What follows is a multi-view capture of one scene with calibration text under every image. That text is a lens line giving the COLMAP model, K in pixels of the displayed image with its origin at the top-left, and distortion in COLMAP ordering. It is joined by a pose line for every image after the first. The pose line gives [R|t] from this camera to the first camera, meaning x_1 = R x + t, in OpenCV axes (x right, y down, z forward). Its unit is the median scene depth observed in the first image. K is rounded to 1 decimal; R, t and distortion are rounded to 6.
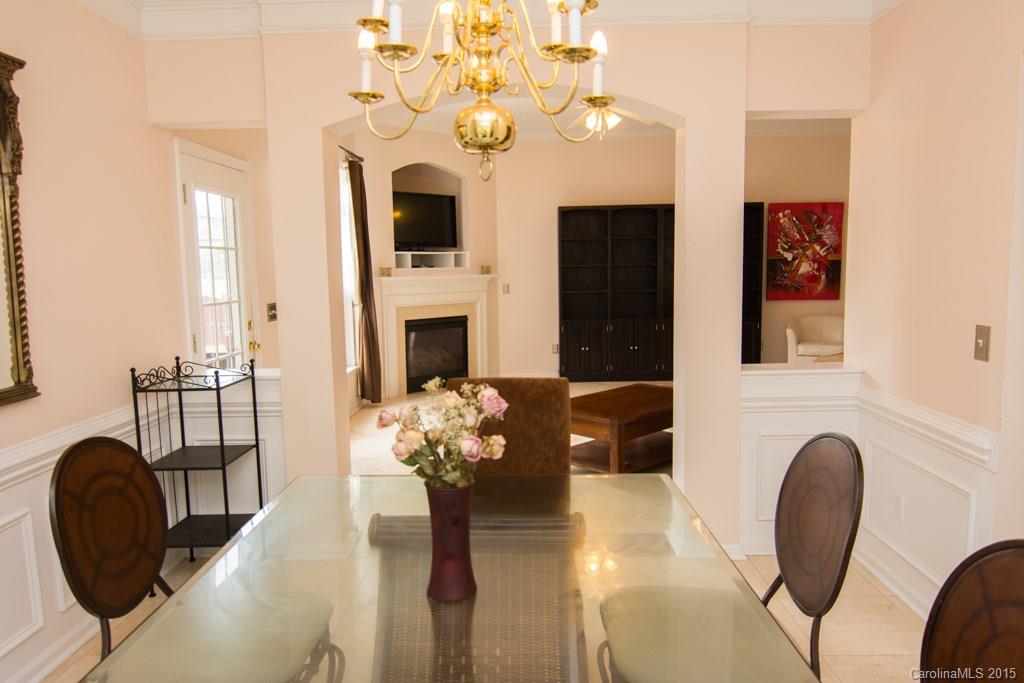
lens RADIAL K [[698.3, 0, 512.0], [0, 698.3, 341.5], [0, 0, 1]] dist [0.005516, -0.022529]
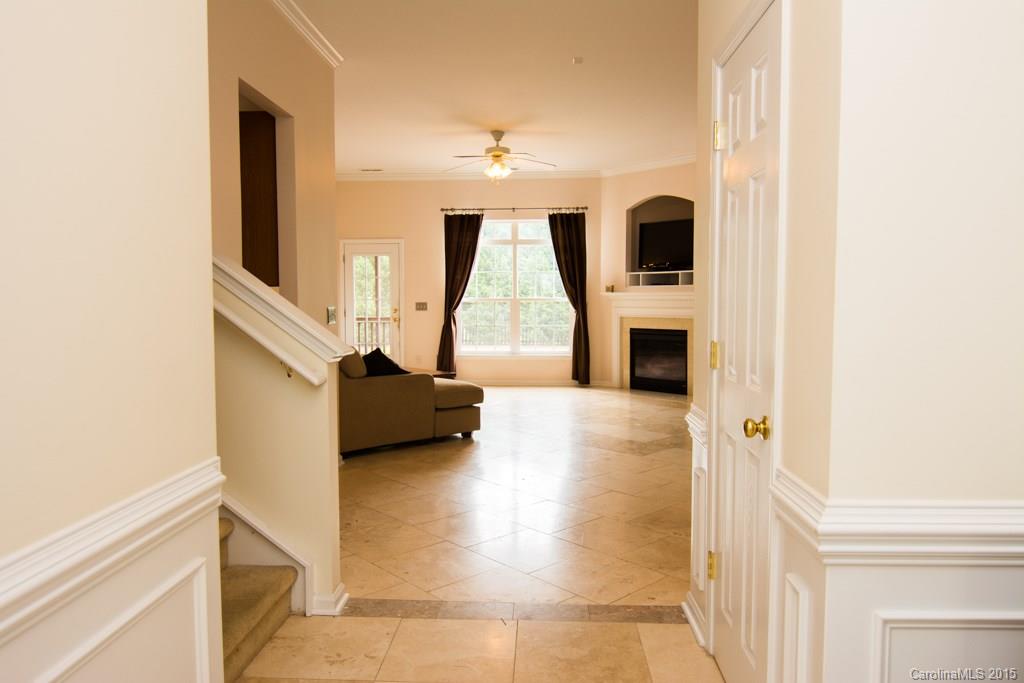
lens RADIAL K [[698.3, 0, 512.0], [0, 698.3, 341.5], [0, 0, 1]] dist [0.005516, -0.022529]
pose [[-0.031332, 0.079978, -0.996304, 0.984620], [-0.104837, 0.991032, 0.082851, -0.078834], [0.993996, 0.107046, -0.022666, 0.747666]]
